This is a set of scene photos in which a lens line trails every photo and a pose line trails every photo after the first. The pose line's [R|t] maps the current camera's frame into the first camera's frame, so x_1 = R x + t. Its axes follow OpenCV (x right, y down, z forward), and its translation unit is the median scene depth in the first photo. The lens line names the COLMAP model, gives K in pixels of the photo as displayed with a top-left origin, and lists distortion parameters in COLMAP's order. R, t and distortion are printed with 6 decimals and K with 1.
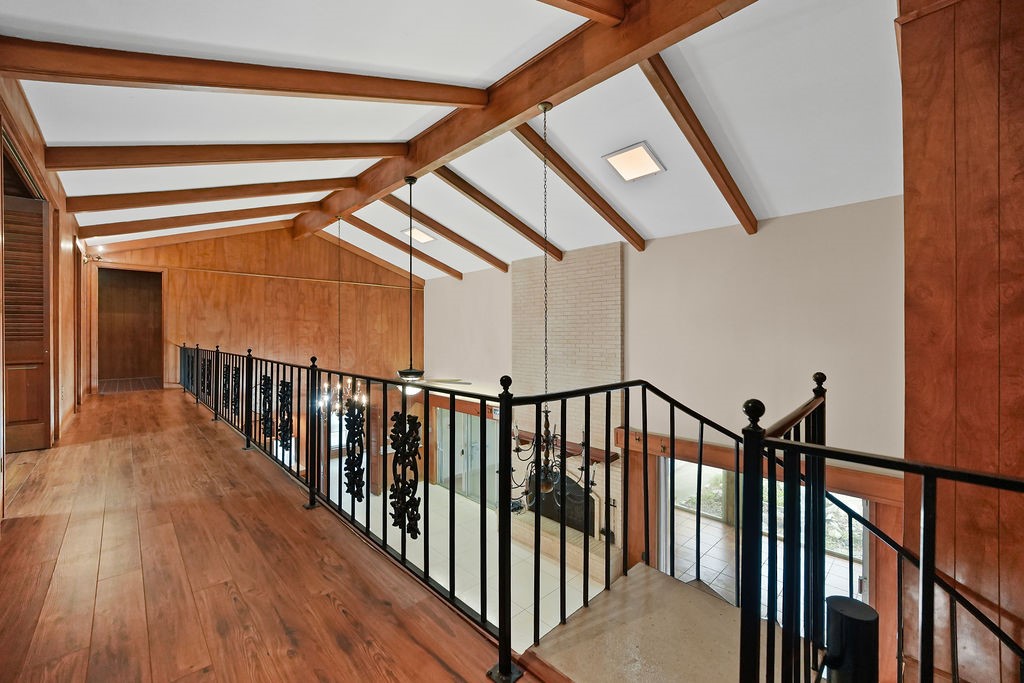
lens RADIAL K [[408.4, 0, 514.9], [0, 408.4, 340.2], [0, 0, 1]] dist [-0.014366, 0.000188]
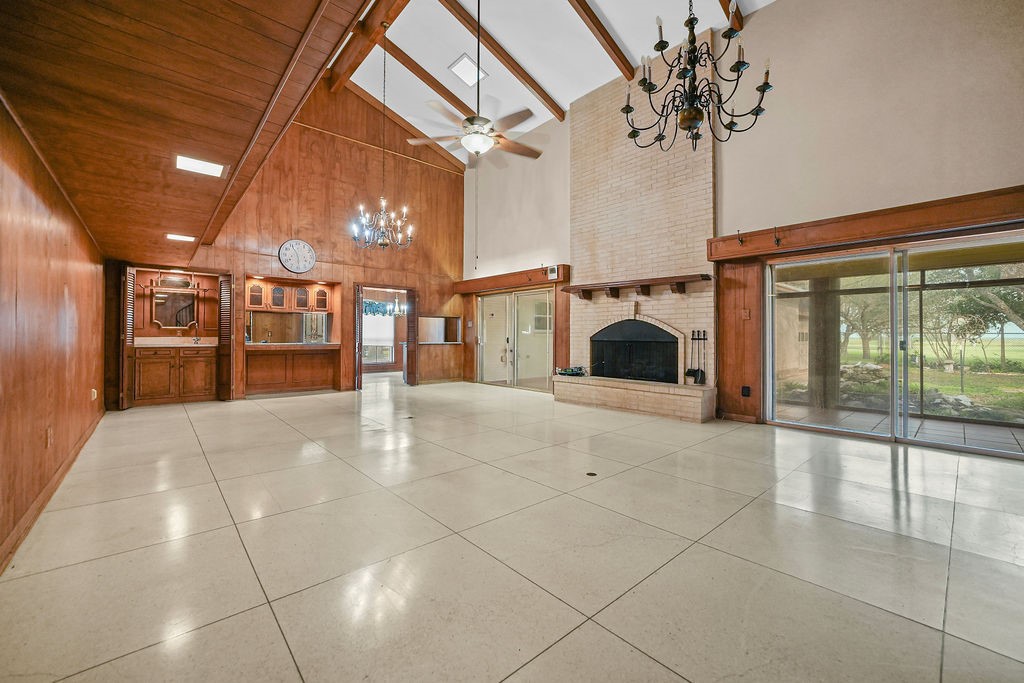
lens RADIAL K [[408.4, 0, 512.9], [0, 408.4, 334.3], [0, 0, 1]] dist [-0.013165, 0.000399]
pose [[0.998978, 0.003932, -0.045022, -0.084887], [-0.004440, 0.999928, -0.011176, 0.303874], [0.044975, 0.011365, 0.998923, 0.102898]]
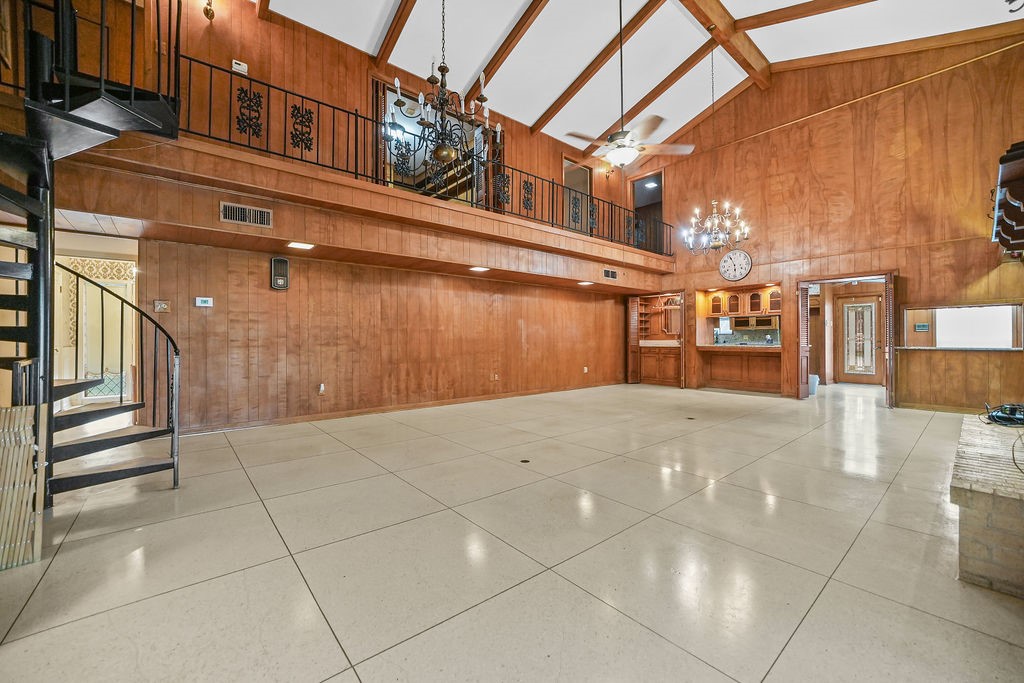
lens RADIAL K [[408.4, 0, 514.9], [0, 408.4, 340.2], [0, 0, 1]] dist [-0.014366, 0.000188]
pose [[-0.067998, 0.002192, -0.997683, 0.384498], [-0.003414, 0.999991, 0.002429, 0.302881], [0.997680, 0.003572, -0.067990, 0.495542]]
